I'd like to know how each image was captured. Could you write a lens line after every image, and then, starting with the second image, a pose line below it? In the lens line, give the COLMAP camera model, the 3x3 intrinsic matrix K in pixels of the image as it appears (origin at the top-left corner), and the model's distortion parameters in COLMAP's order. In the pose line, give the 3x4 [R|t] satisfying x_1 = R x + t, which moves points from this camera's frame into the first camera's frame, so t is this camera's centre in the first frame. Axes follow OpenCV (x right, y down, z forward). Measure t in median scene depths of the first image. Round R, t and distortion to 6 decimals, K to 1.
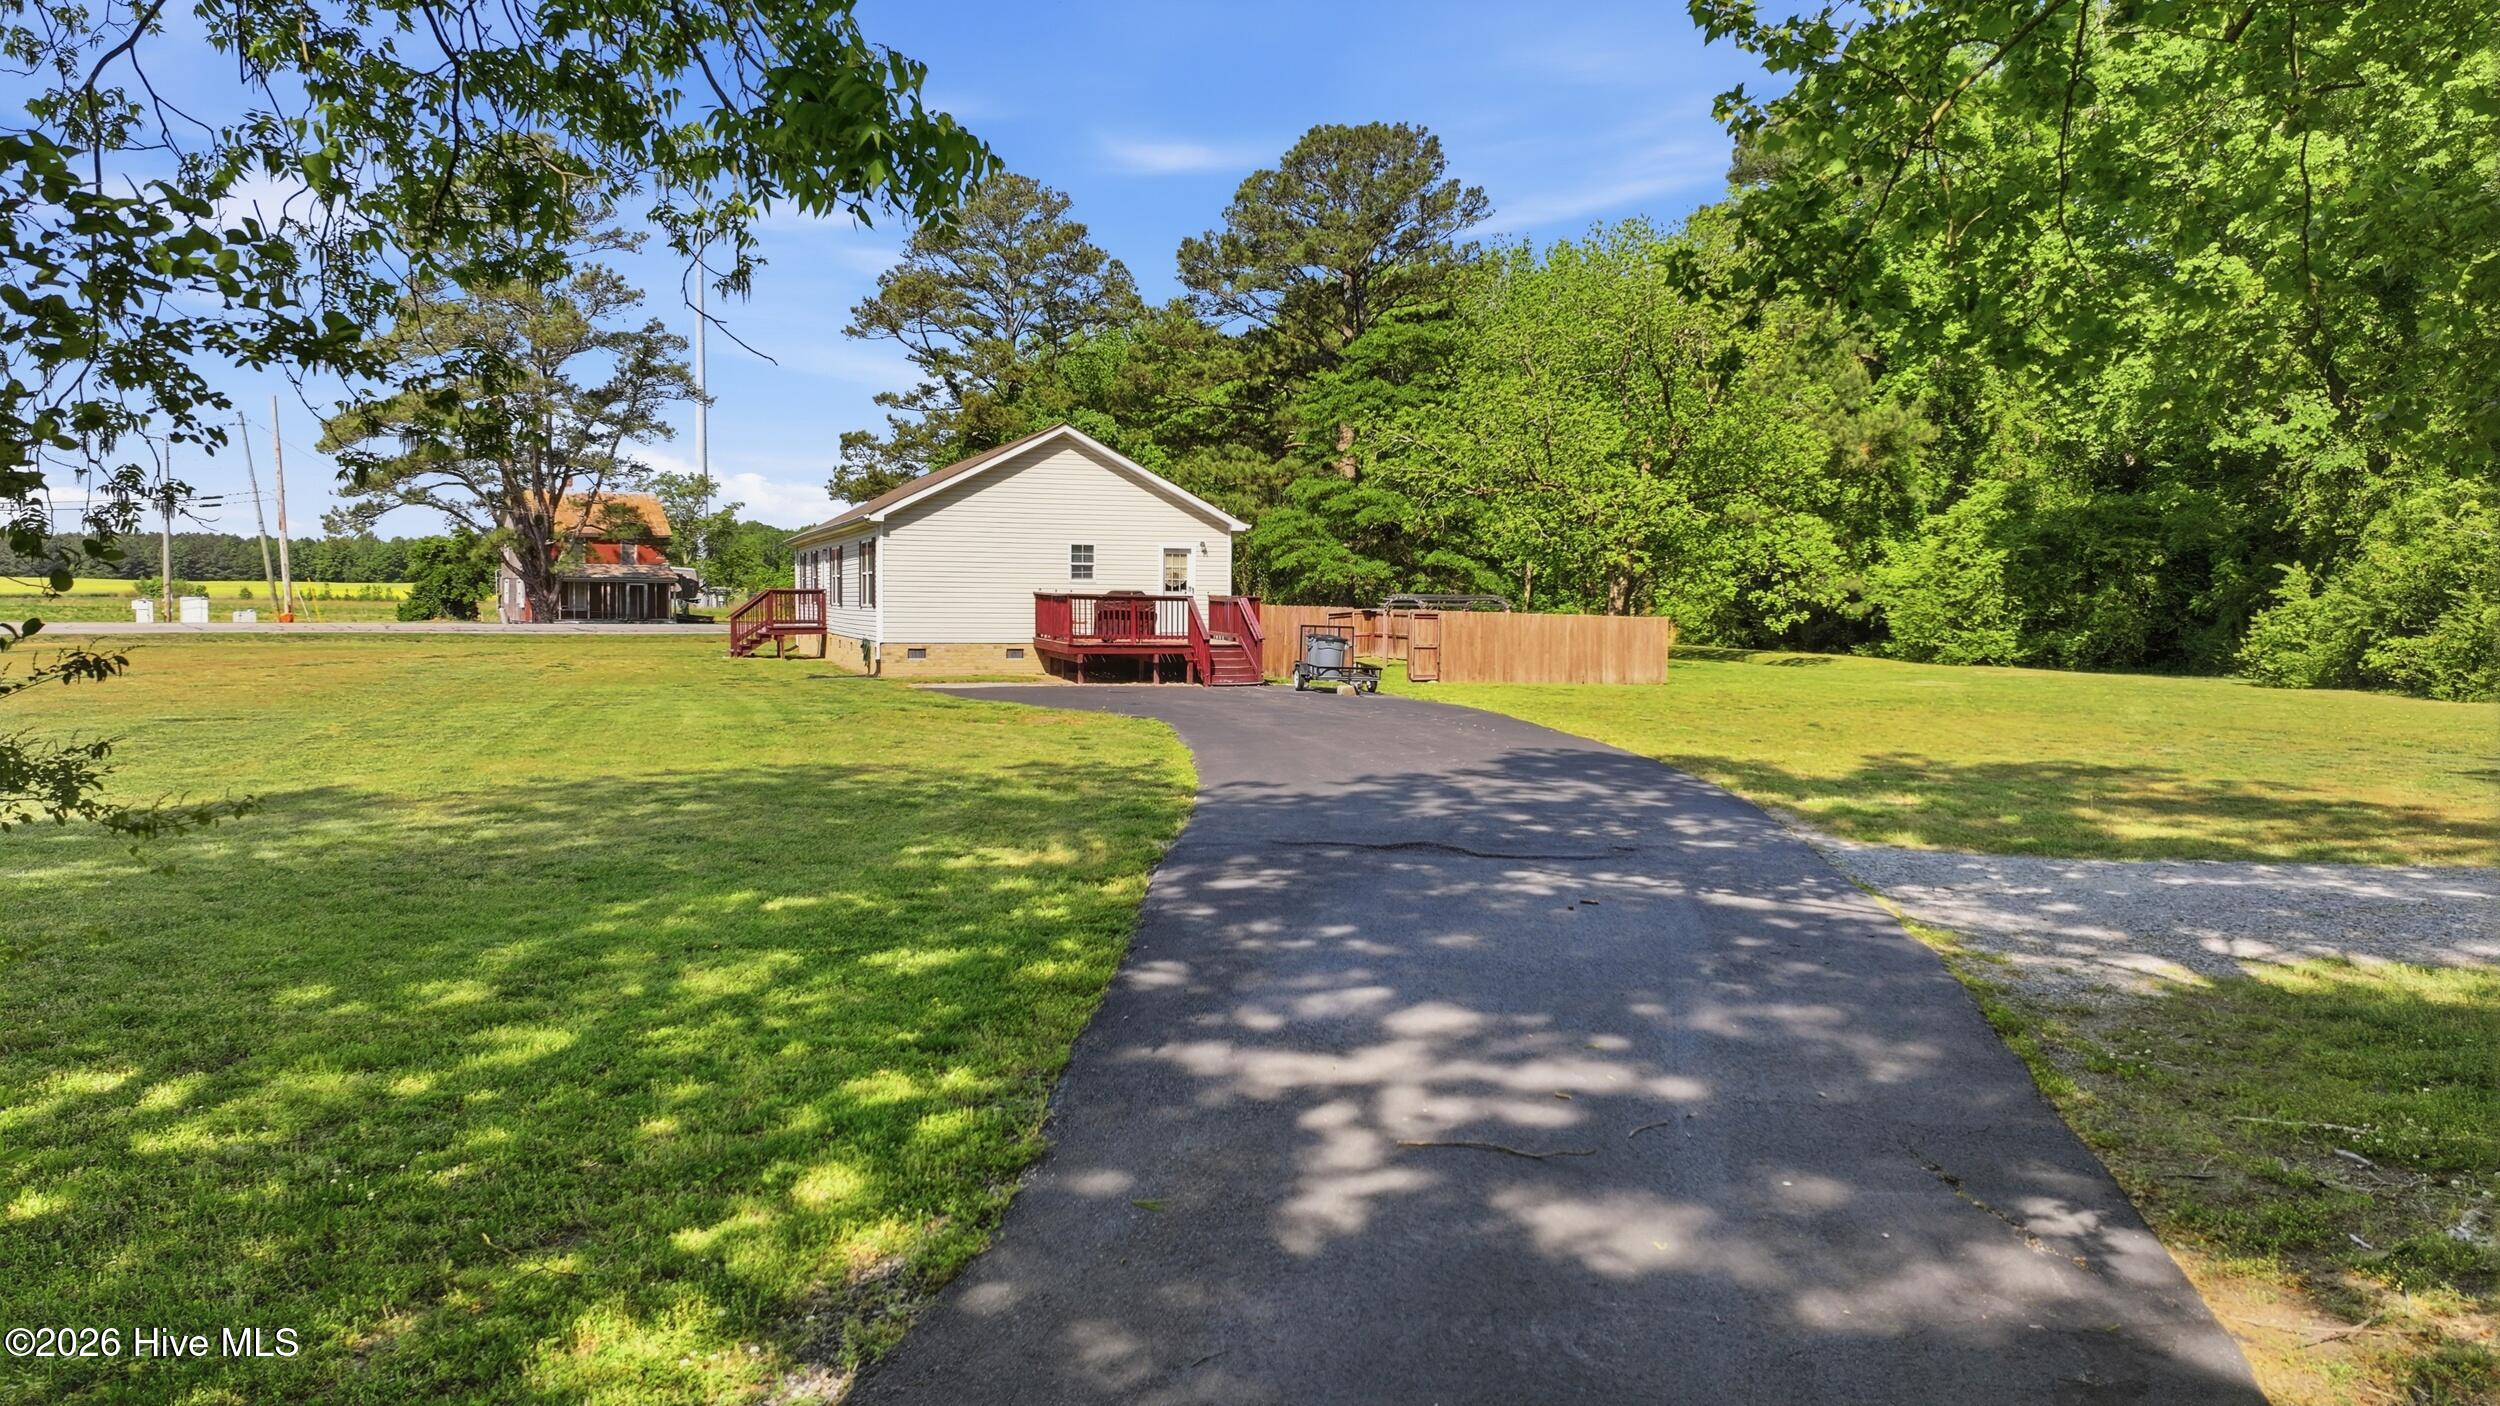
lens RADIAL K [[1738.3, 0, 1250.0], [0, 1738.3, 703.0], [0, 0, 1]] dist [-0.001107, 0.000191]
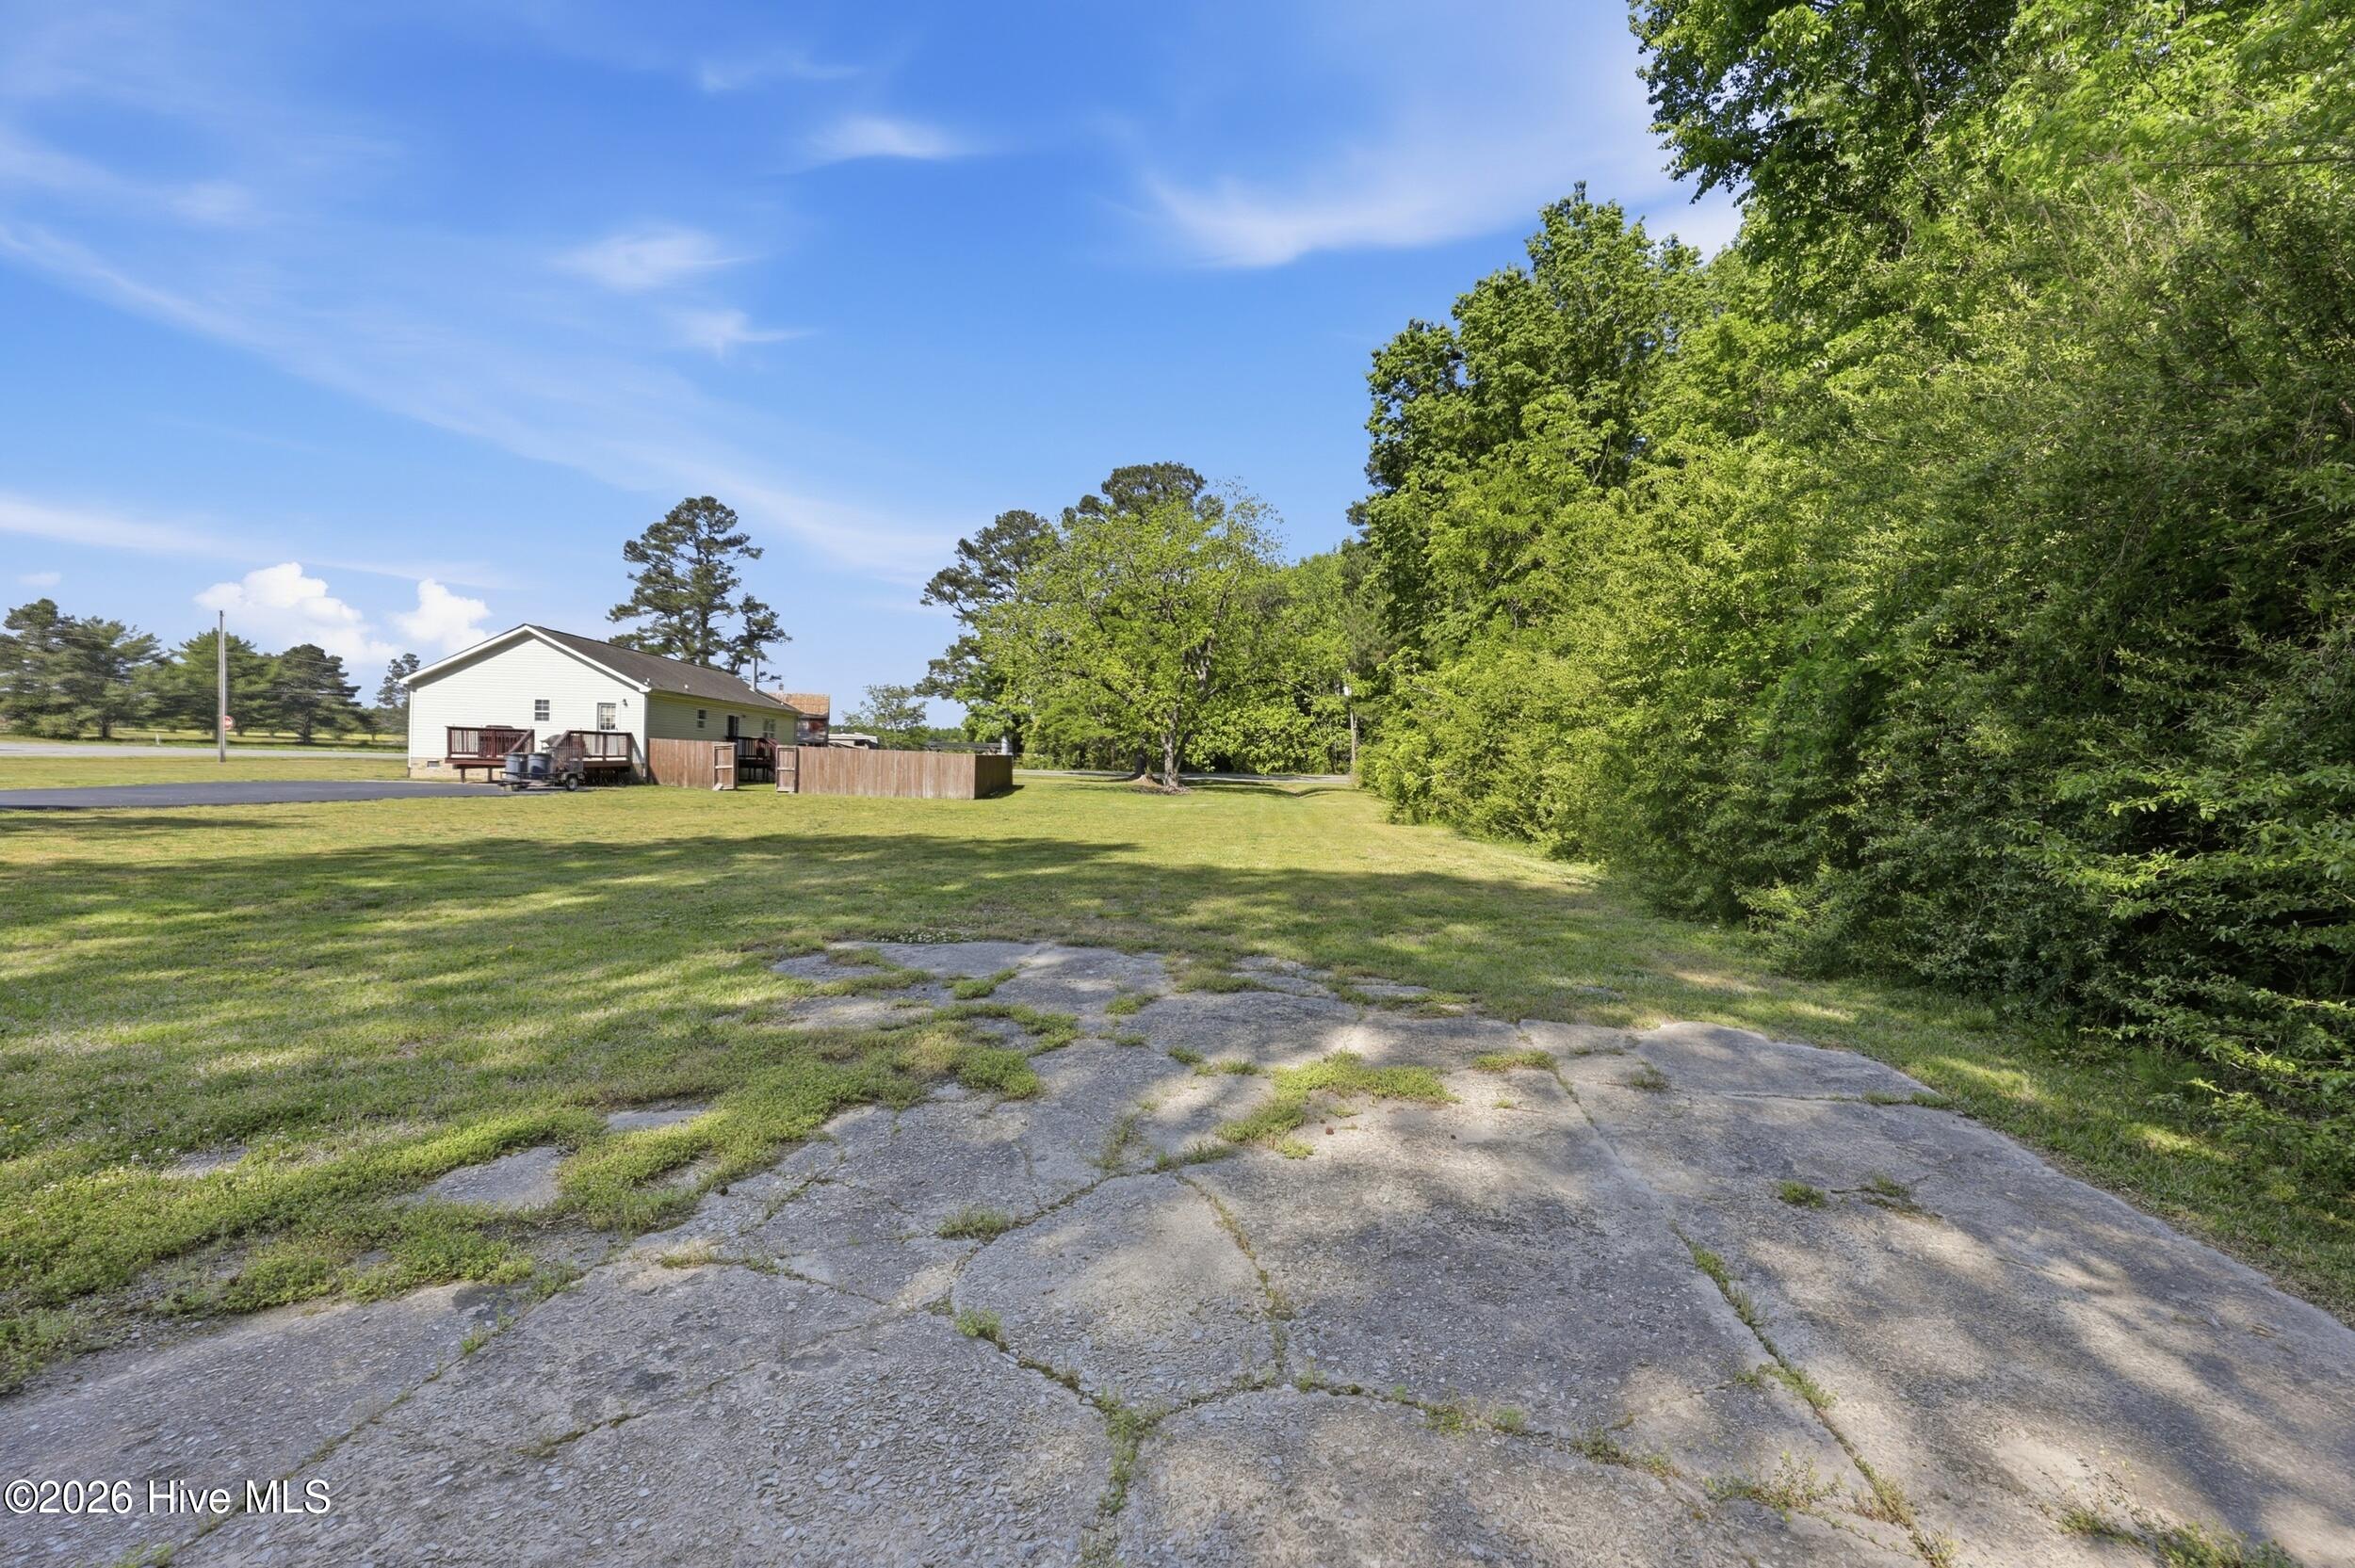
lens RADIAL K [[987.9, 0, 1178.4], [0, 987.9, 771.7], [0, 0, 1]] dist [-0.001201, -0.000535]
pose [[0.970333, 0.018196, -0.241086, 0.340676], [-0.031440, 0.998193, -0.051204, 0.001655], [0.239719, 0.057265, 0.969152, 0.129374]]
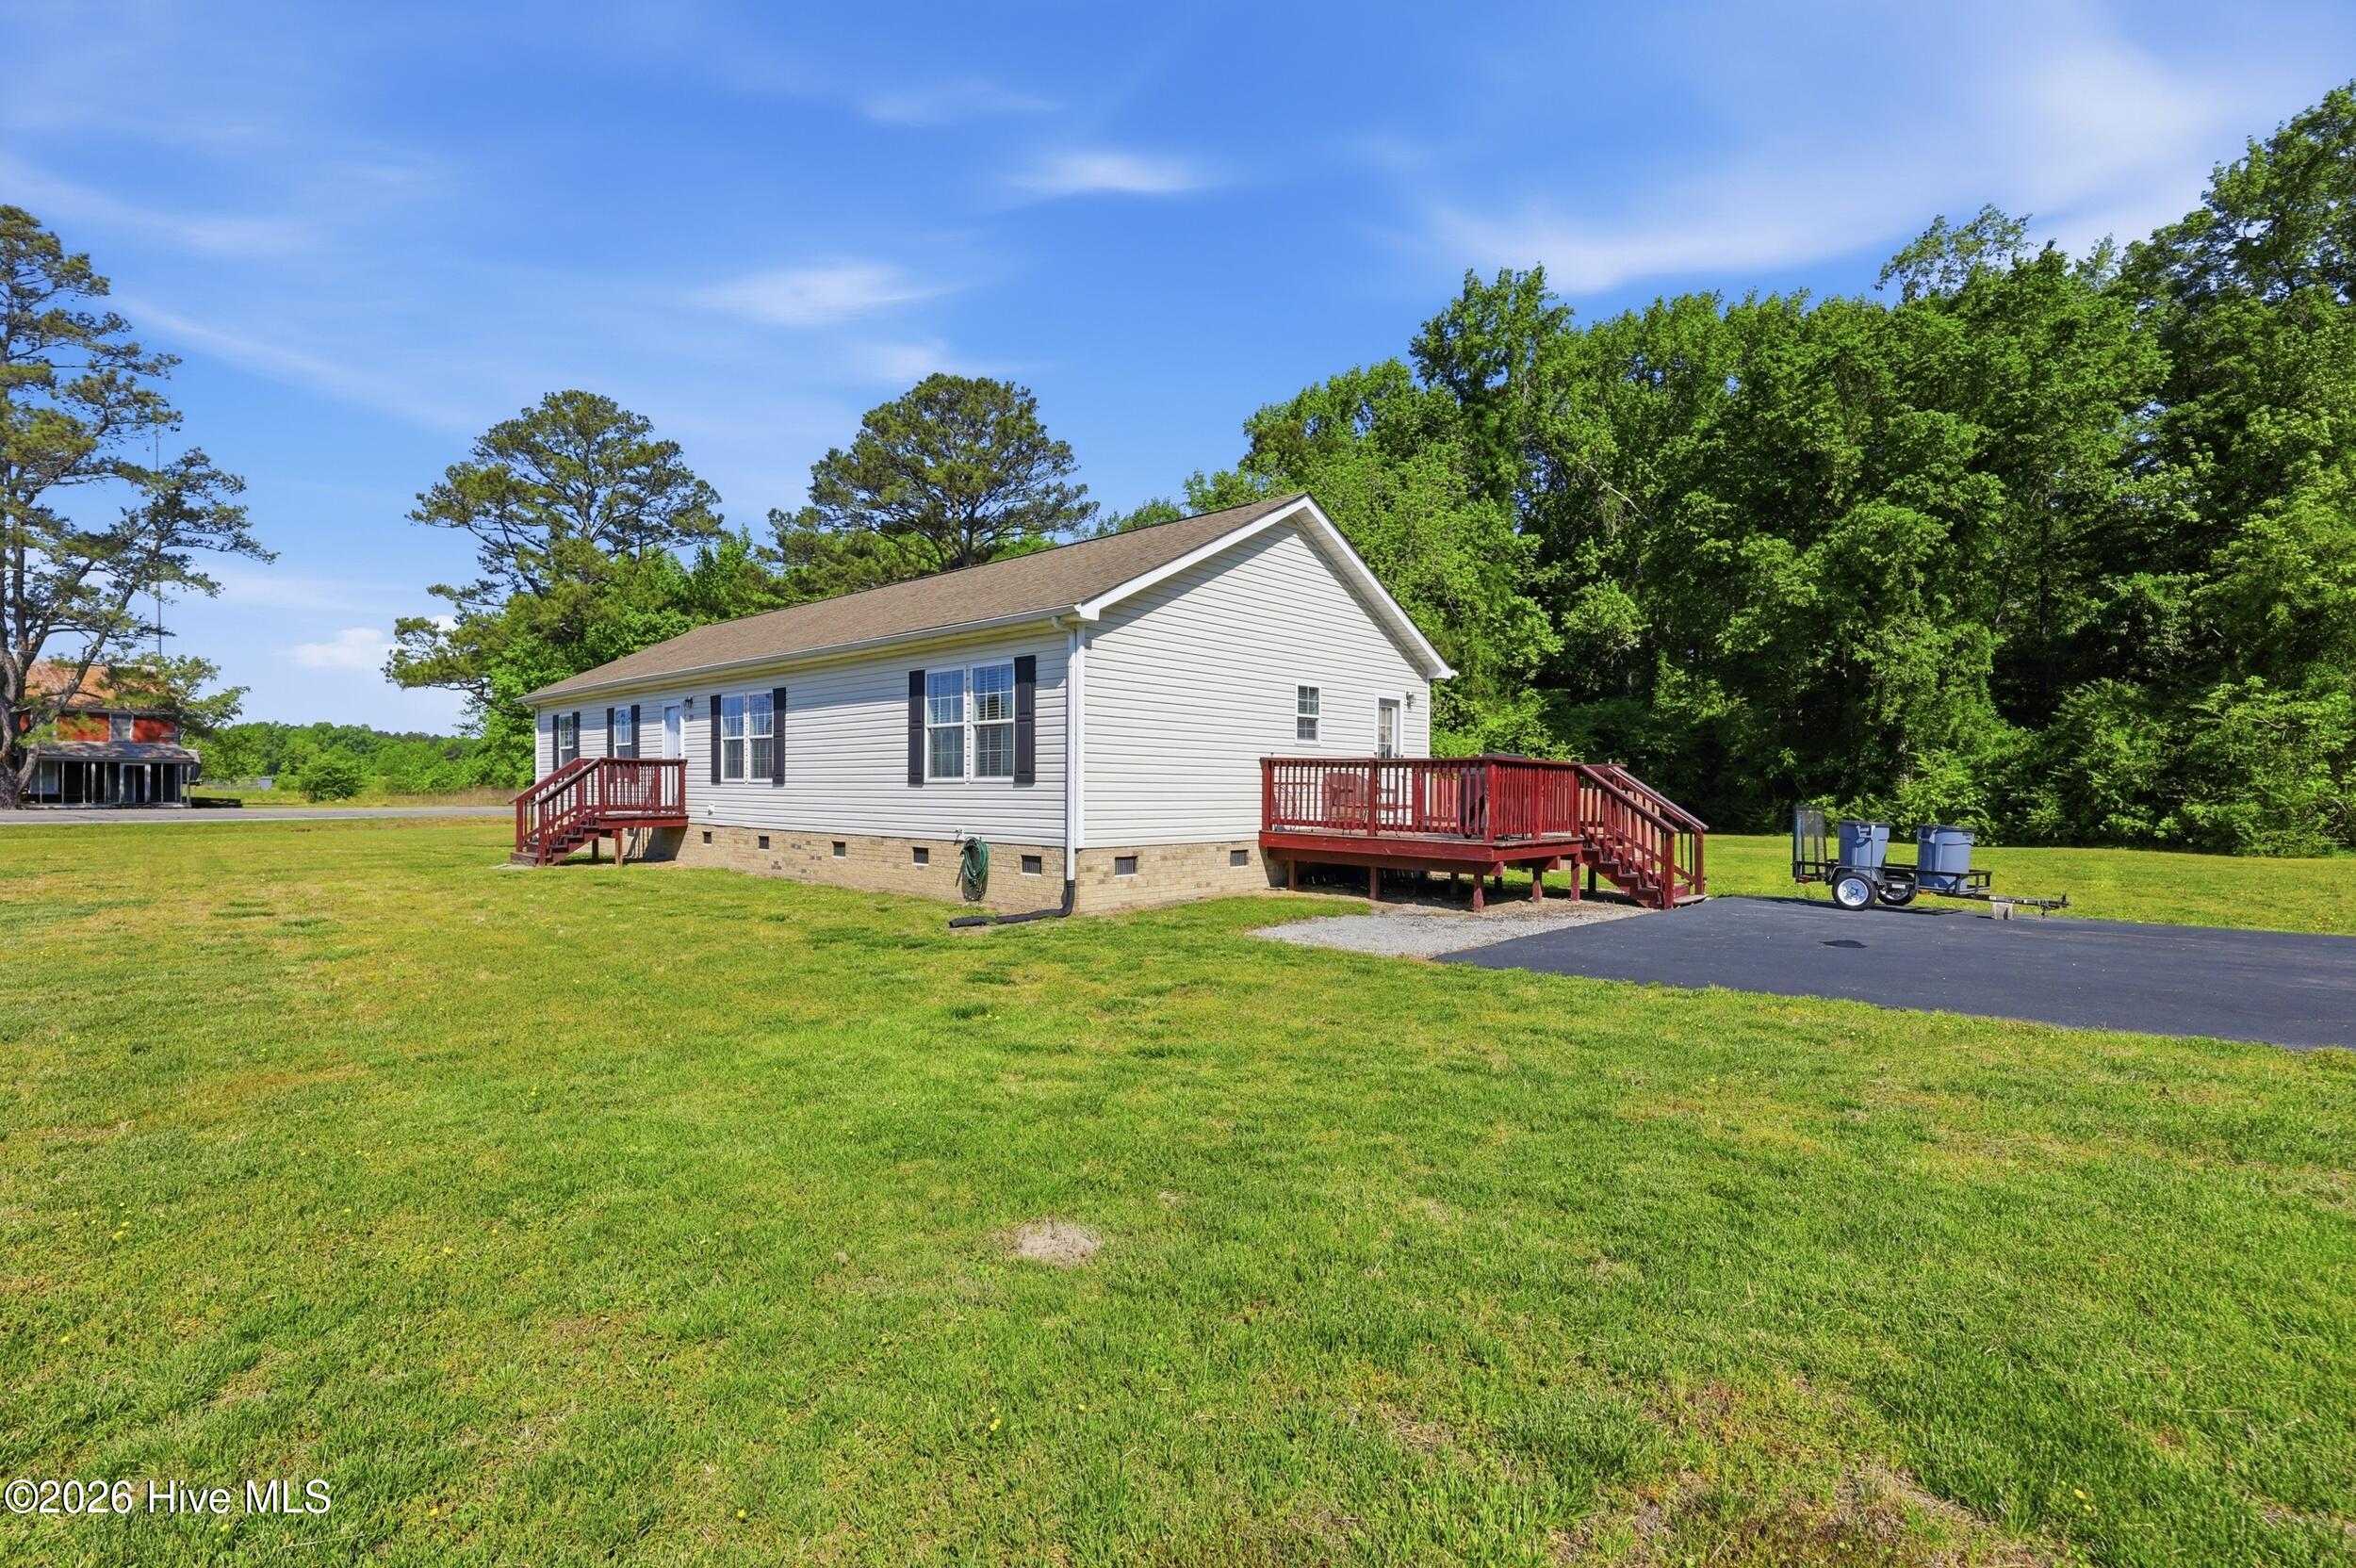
lens RADIAL K [[1062.2, 0, 1180.0], [0, 1062.2, 795.1], [0, 0, 1]] dist [-0.002672, -0.001022]
pose [[0.885432, -0.007716, 0.464704, -0.159692], [0.030161, 0.998708, -0.040886, -0.017453], [-0.463789, 0.050218, 0.884522, 0.330309]]
